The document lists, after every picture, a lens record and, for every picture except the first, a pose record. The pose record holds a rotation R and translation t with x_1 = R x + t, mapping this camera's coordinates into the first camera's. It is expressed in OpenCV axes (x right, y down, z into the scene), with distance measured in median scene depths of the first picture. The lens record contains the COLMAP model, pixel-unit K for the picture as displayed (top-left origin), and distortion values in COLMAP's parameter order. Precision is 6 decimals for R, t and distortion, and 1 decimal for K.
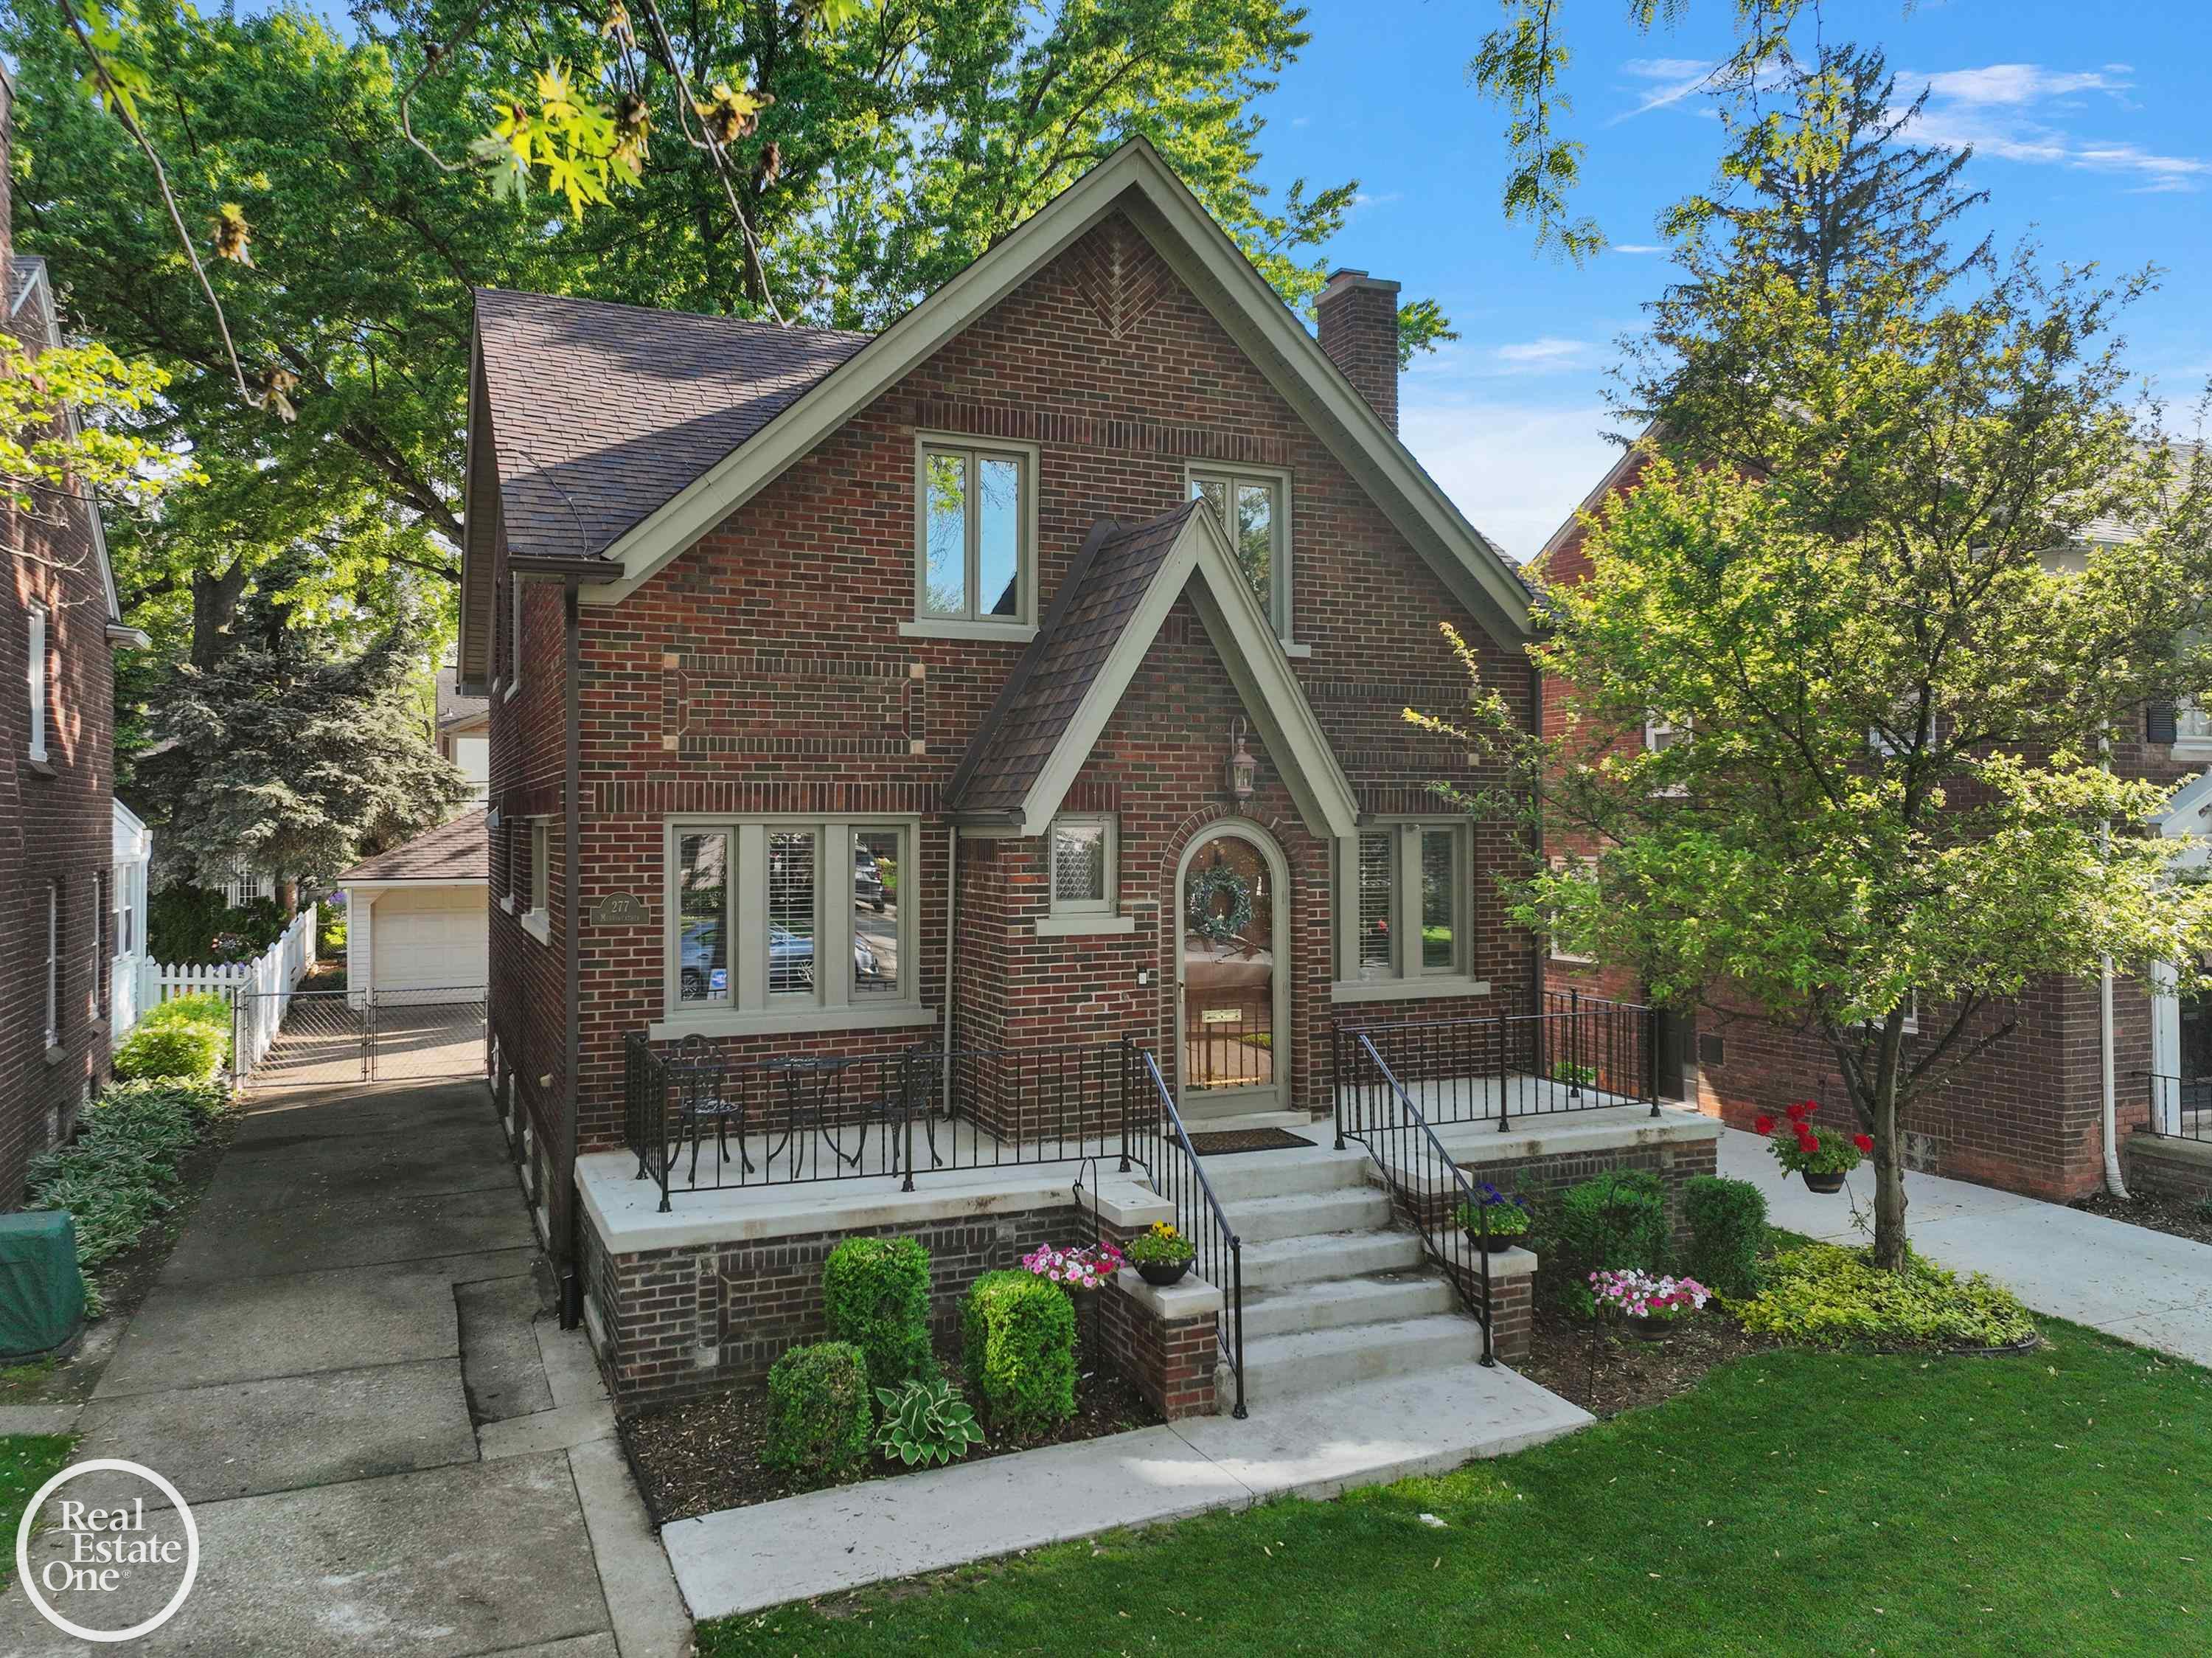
lens RADIAL K [[1656.4, 0, 1116.0], [0, 1656.4, 804.4], [0, 0, 1]] dist [0.007222, -0.000068]
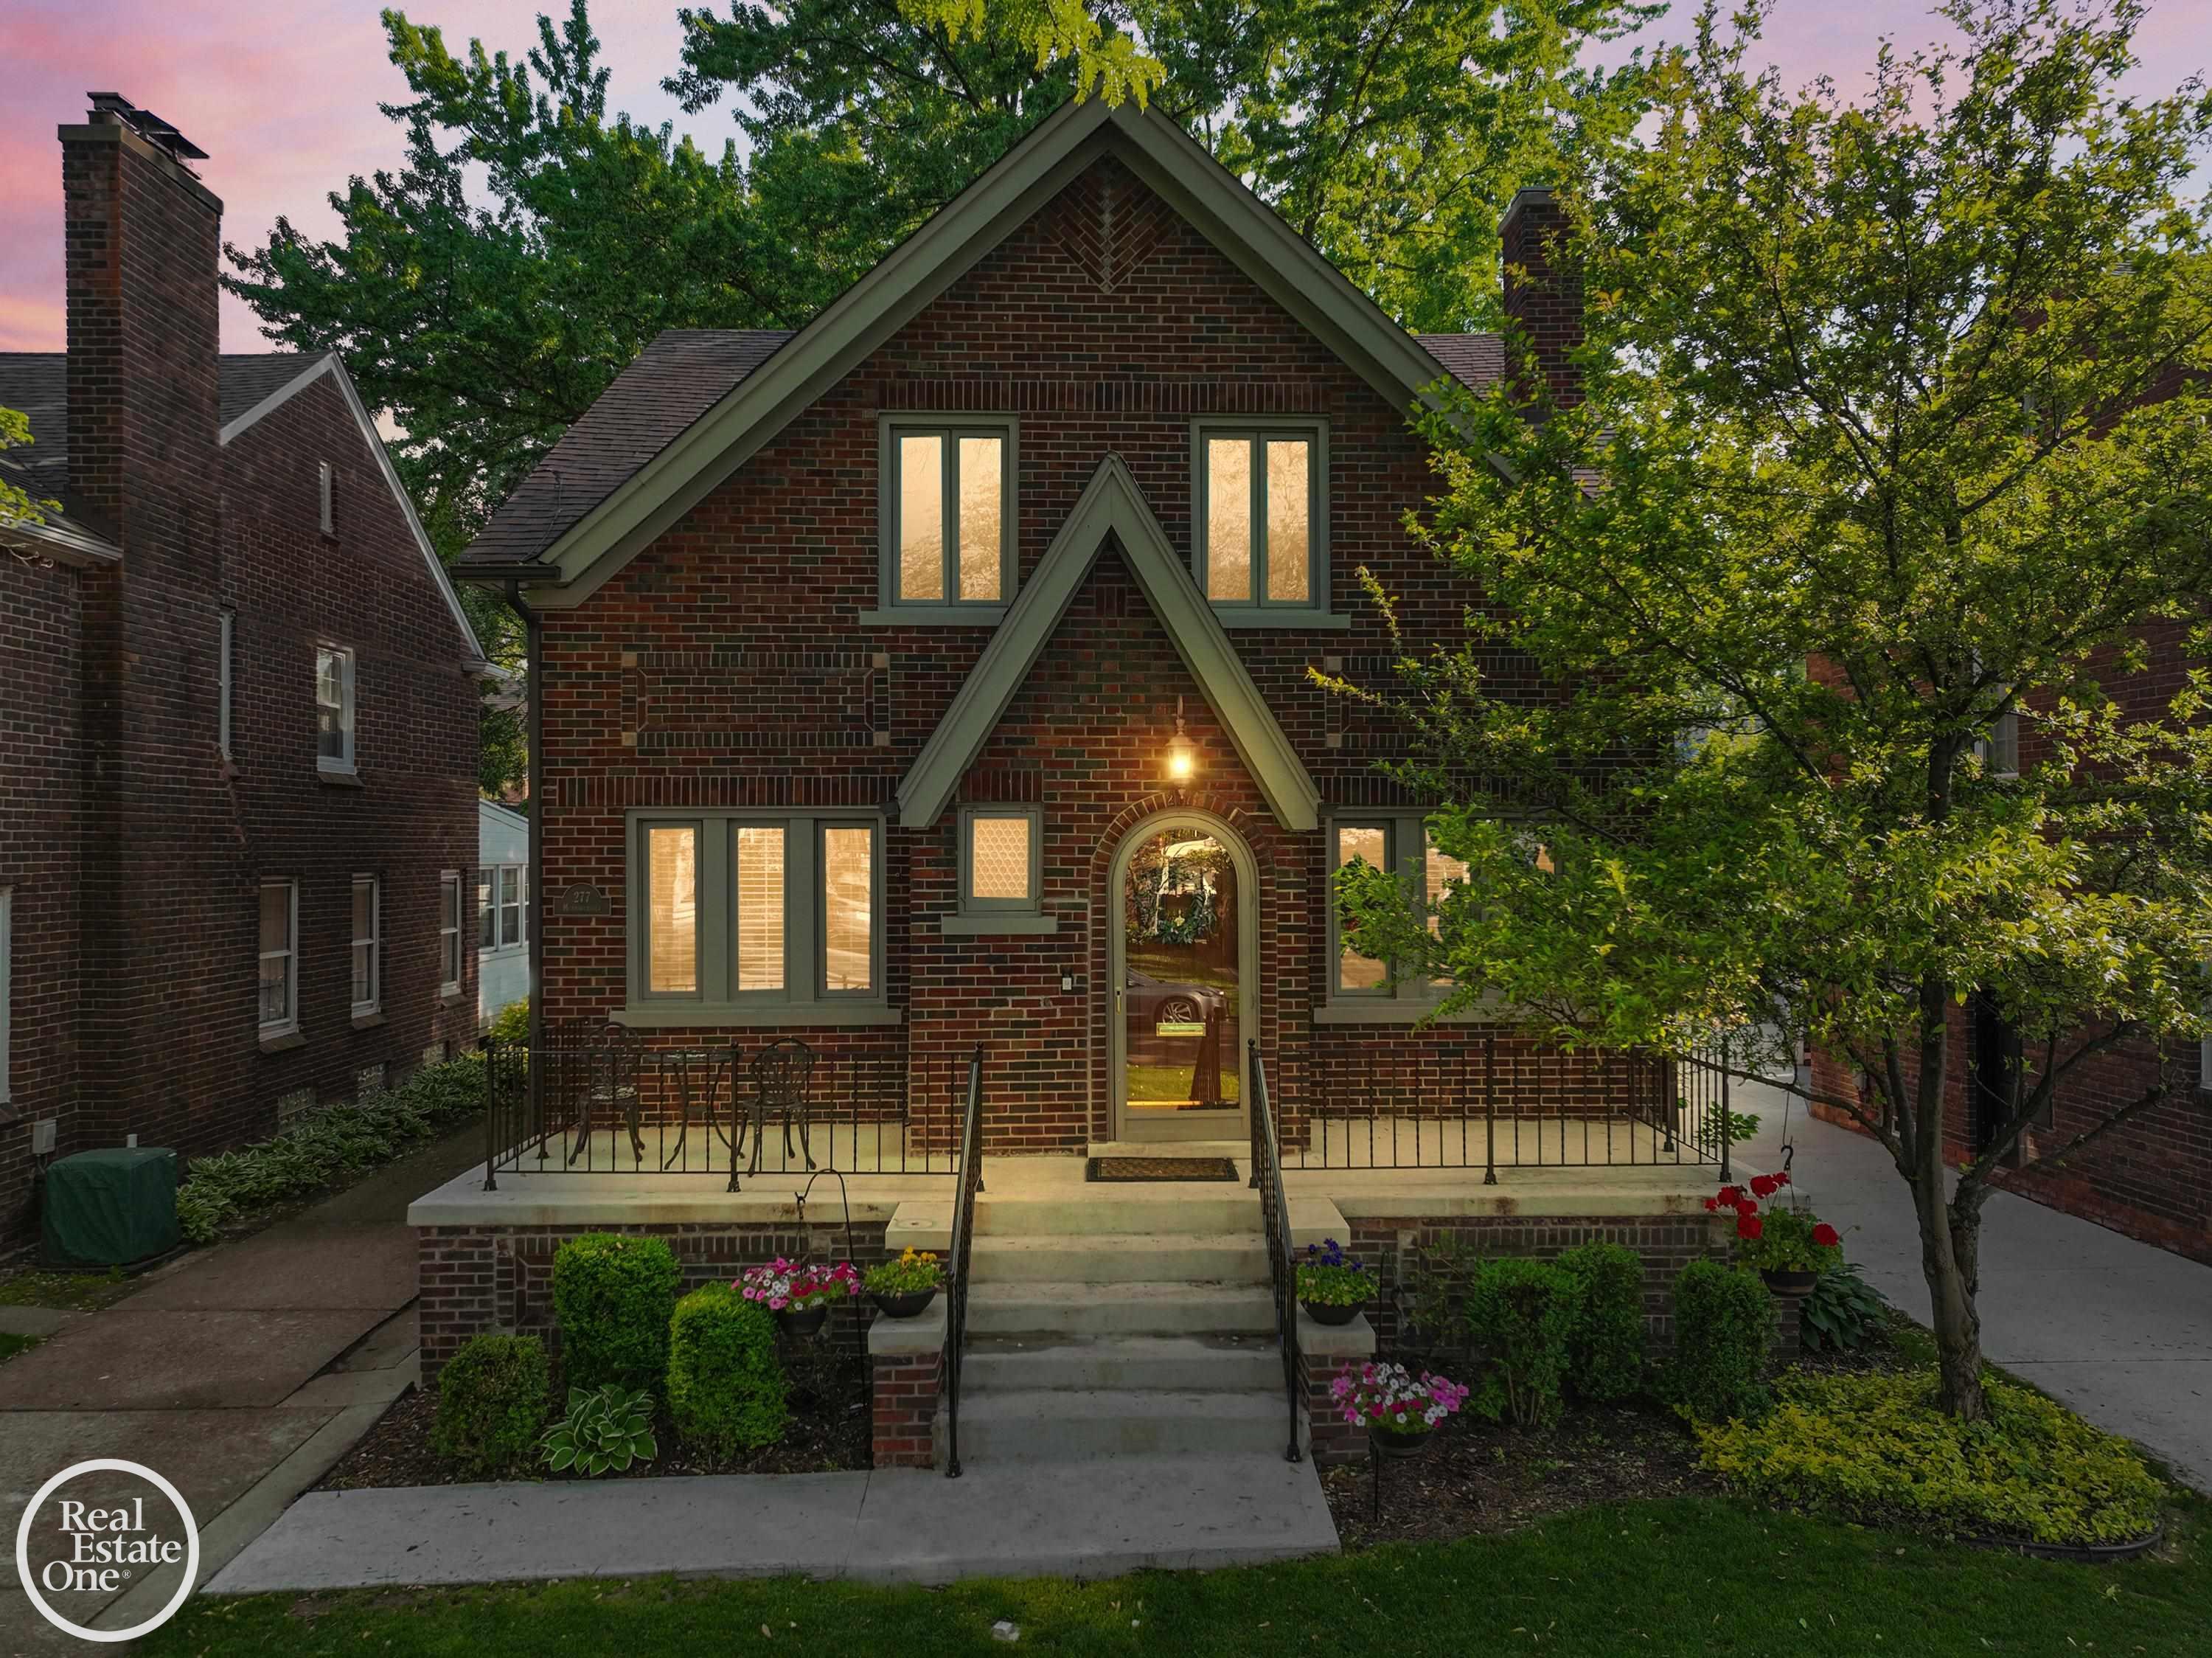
lens RADIAL K [[1611.4, 0, 1106.0], [0, 1611.4, 829.0], [0, 0, 1]] dist [0.002575, 0.011112]
pose [[0.920400, -0.004027, -0.390958, 0.395453], [0.005013, 0.999986, 0.001501, 0.018739], [0.390947, -0.003341, 0.920407, 0.193885]]
